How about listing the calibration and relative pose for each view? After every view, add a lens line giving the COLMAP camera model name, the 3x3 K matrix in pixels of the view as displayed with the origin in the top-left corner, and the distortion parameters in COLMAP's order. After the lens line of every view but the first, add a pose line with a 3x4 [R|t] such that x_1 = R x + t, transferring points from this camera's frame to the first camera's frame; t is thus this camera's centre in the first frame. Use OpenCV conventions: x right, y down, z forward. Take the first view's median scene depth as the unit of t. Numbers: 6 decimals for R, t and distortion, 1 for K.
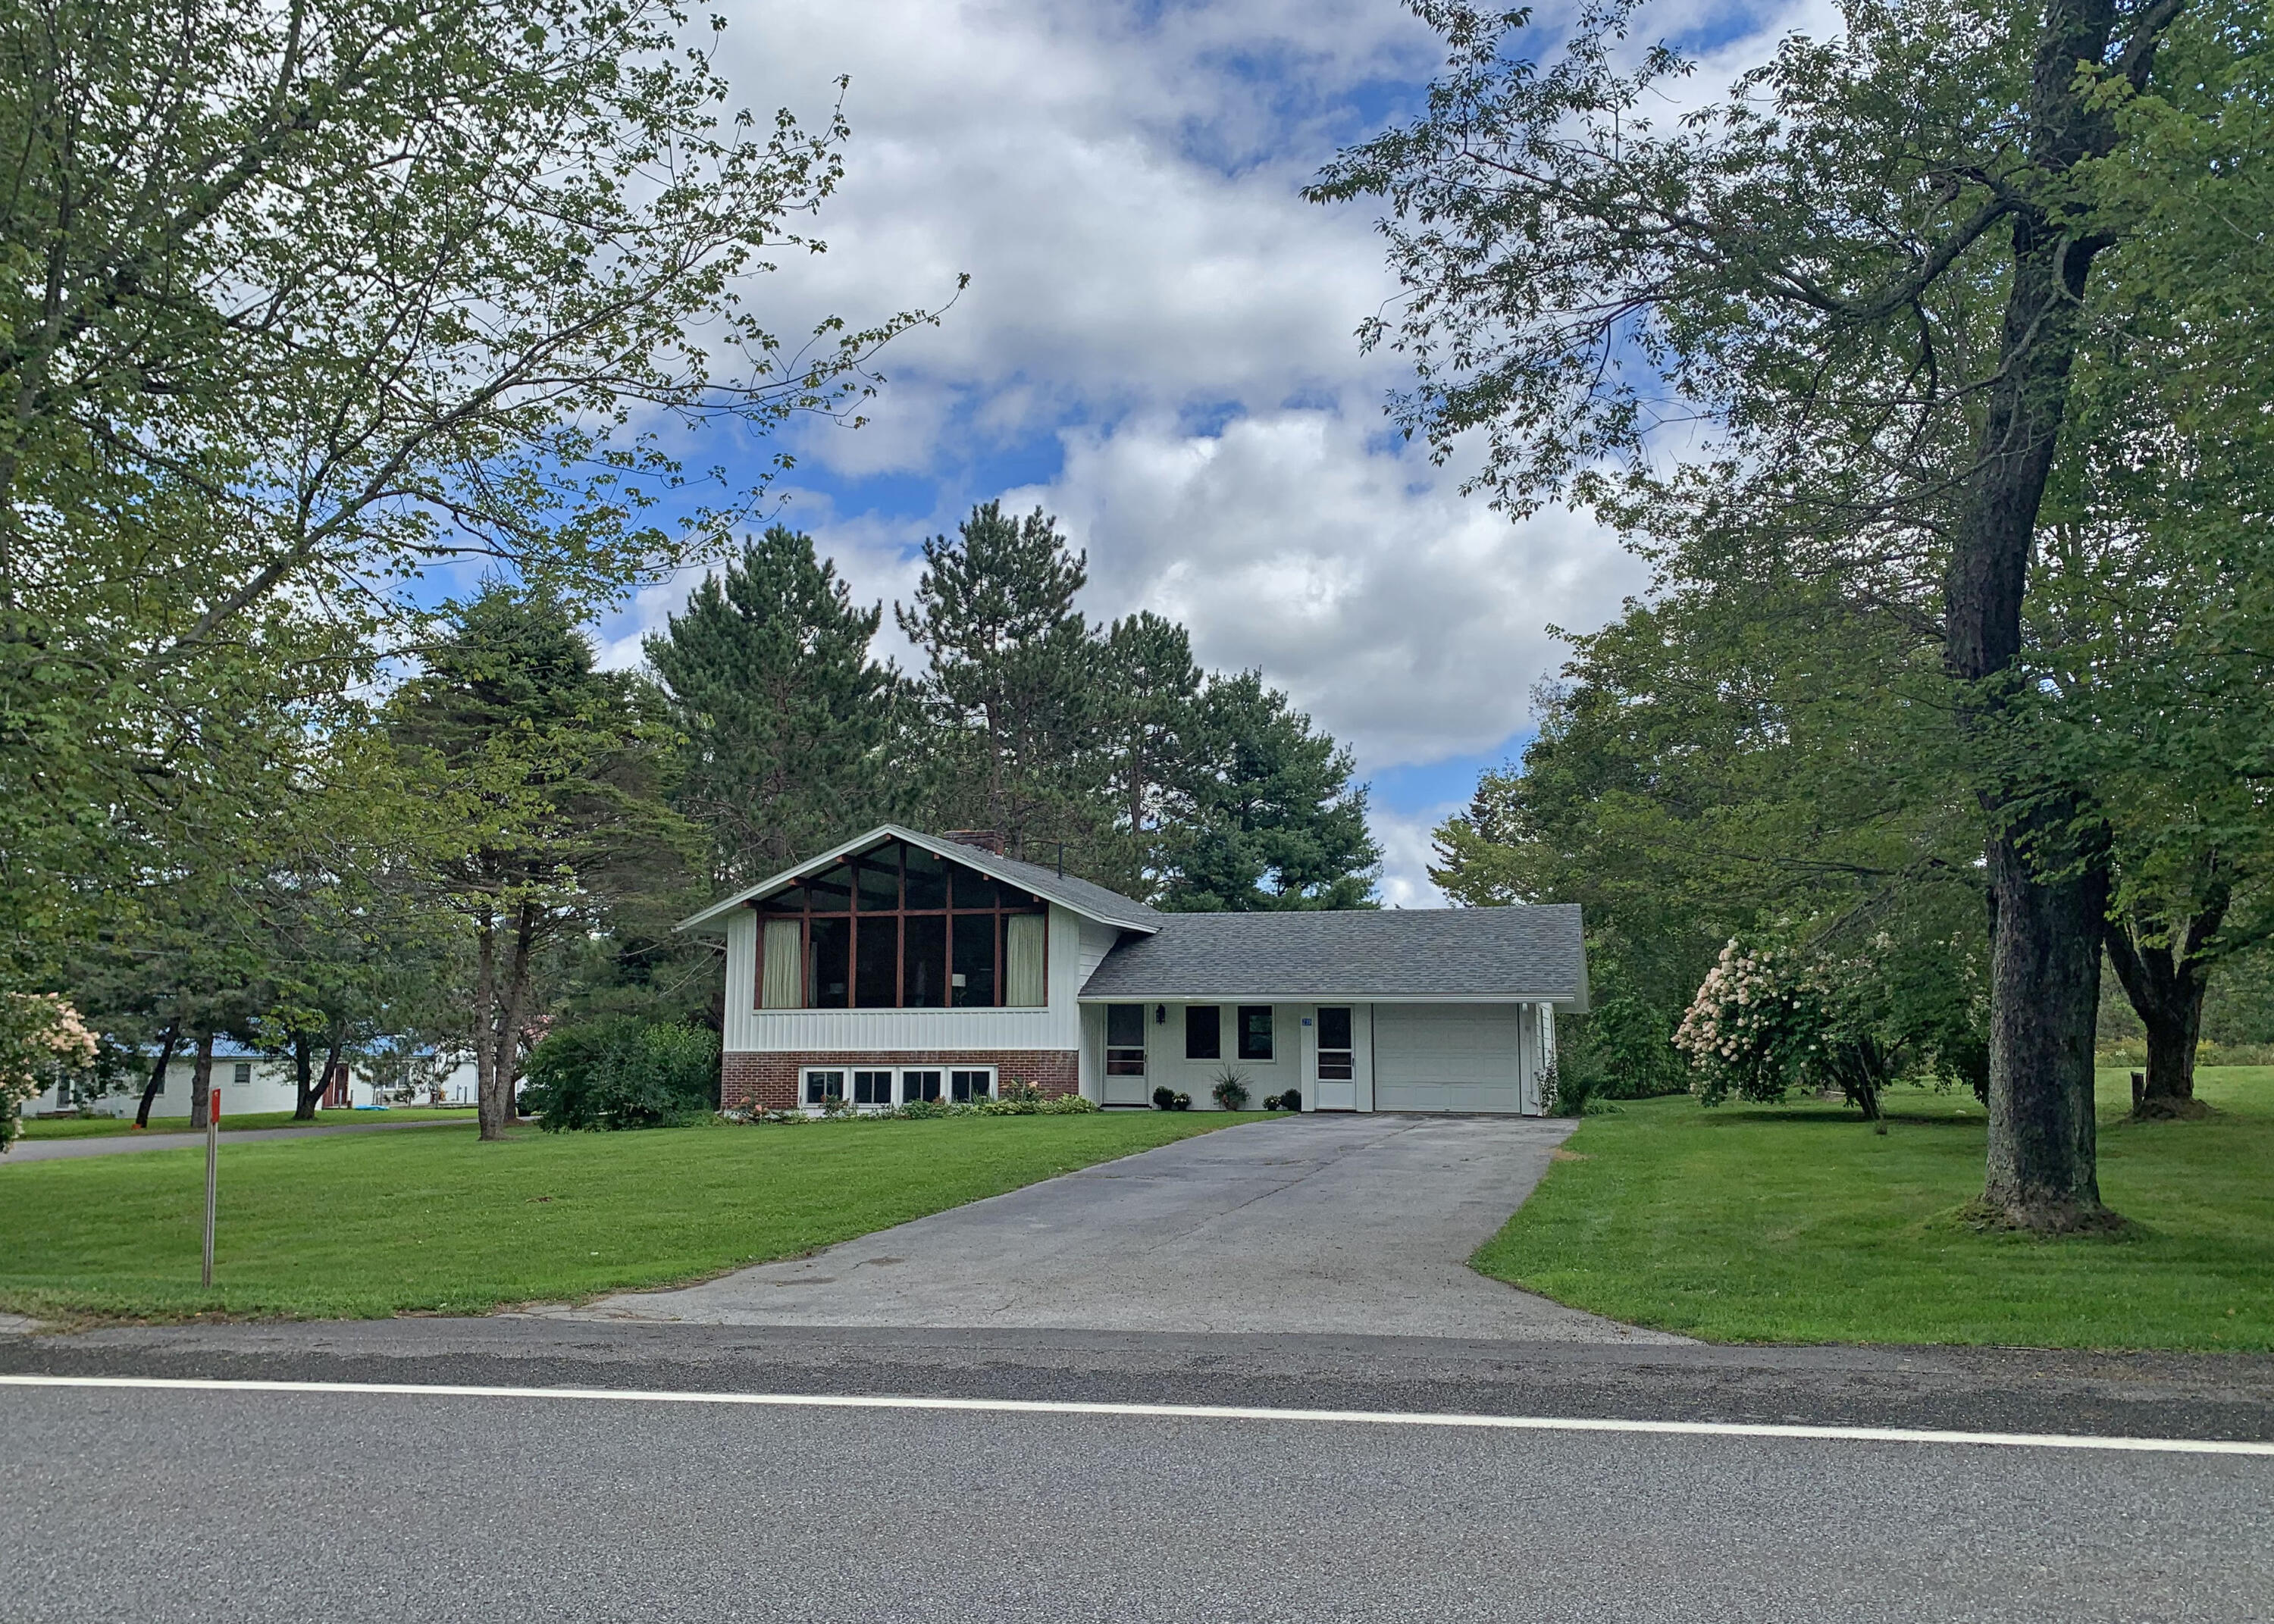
lens RADIAL K [[1860.2, 0, 1137.0], [0, 1860.2, 812.0], [0, 0, 1]] dist [0.243565, -0.000093]
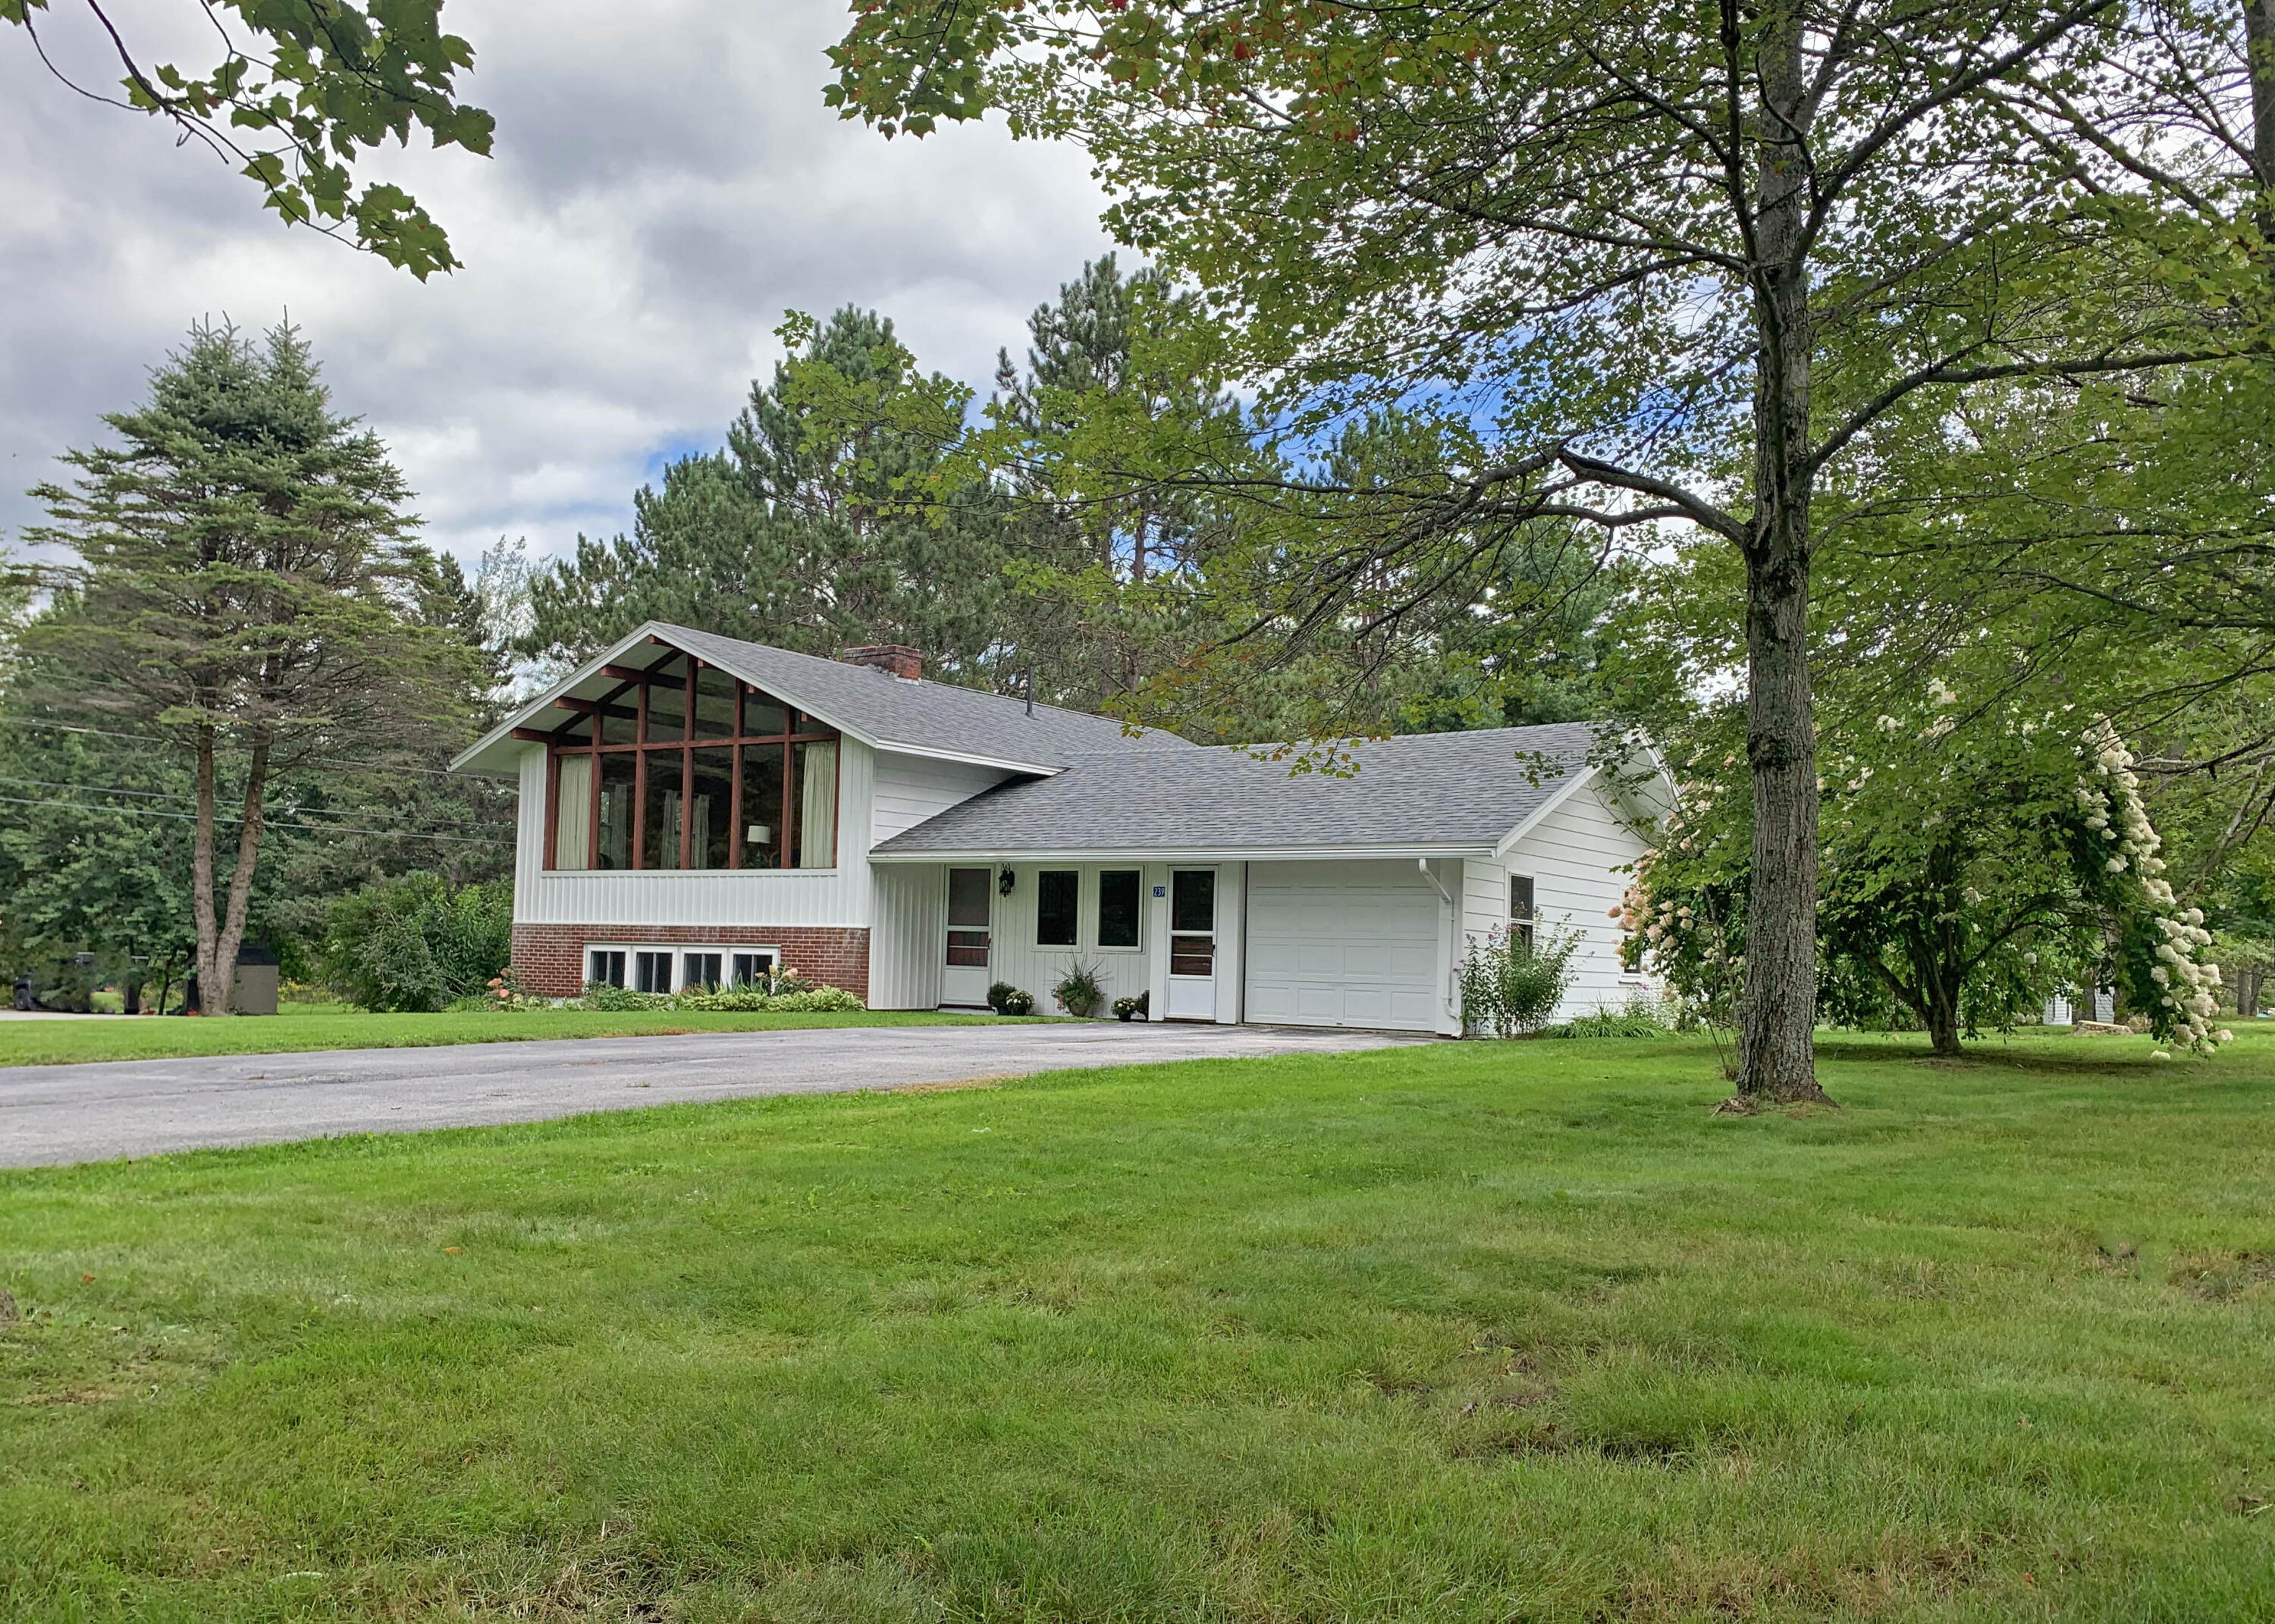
lens RADIAL K [[1861.0, 0, 1137.5], [0, 1861.0, 812.0], [0, 0, 1]] dist [0.243565, -0.000093]
pose [[0.940465, -0.002409, -0.339883, 0.304541], [0.017844, 0.998946, 0.042296, 0.052937], [0.339422, -0.045843, 0.939516, 0.350755]]
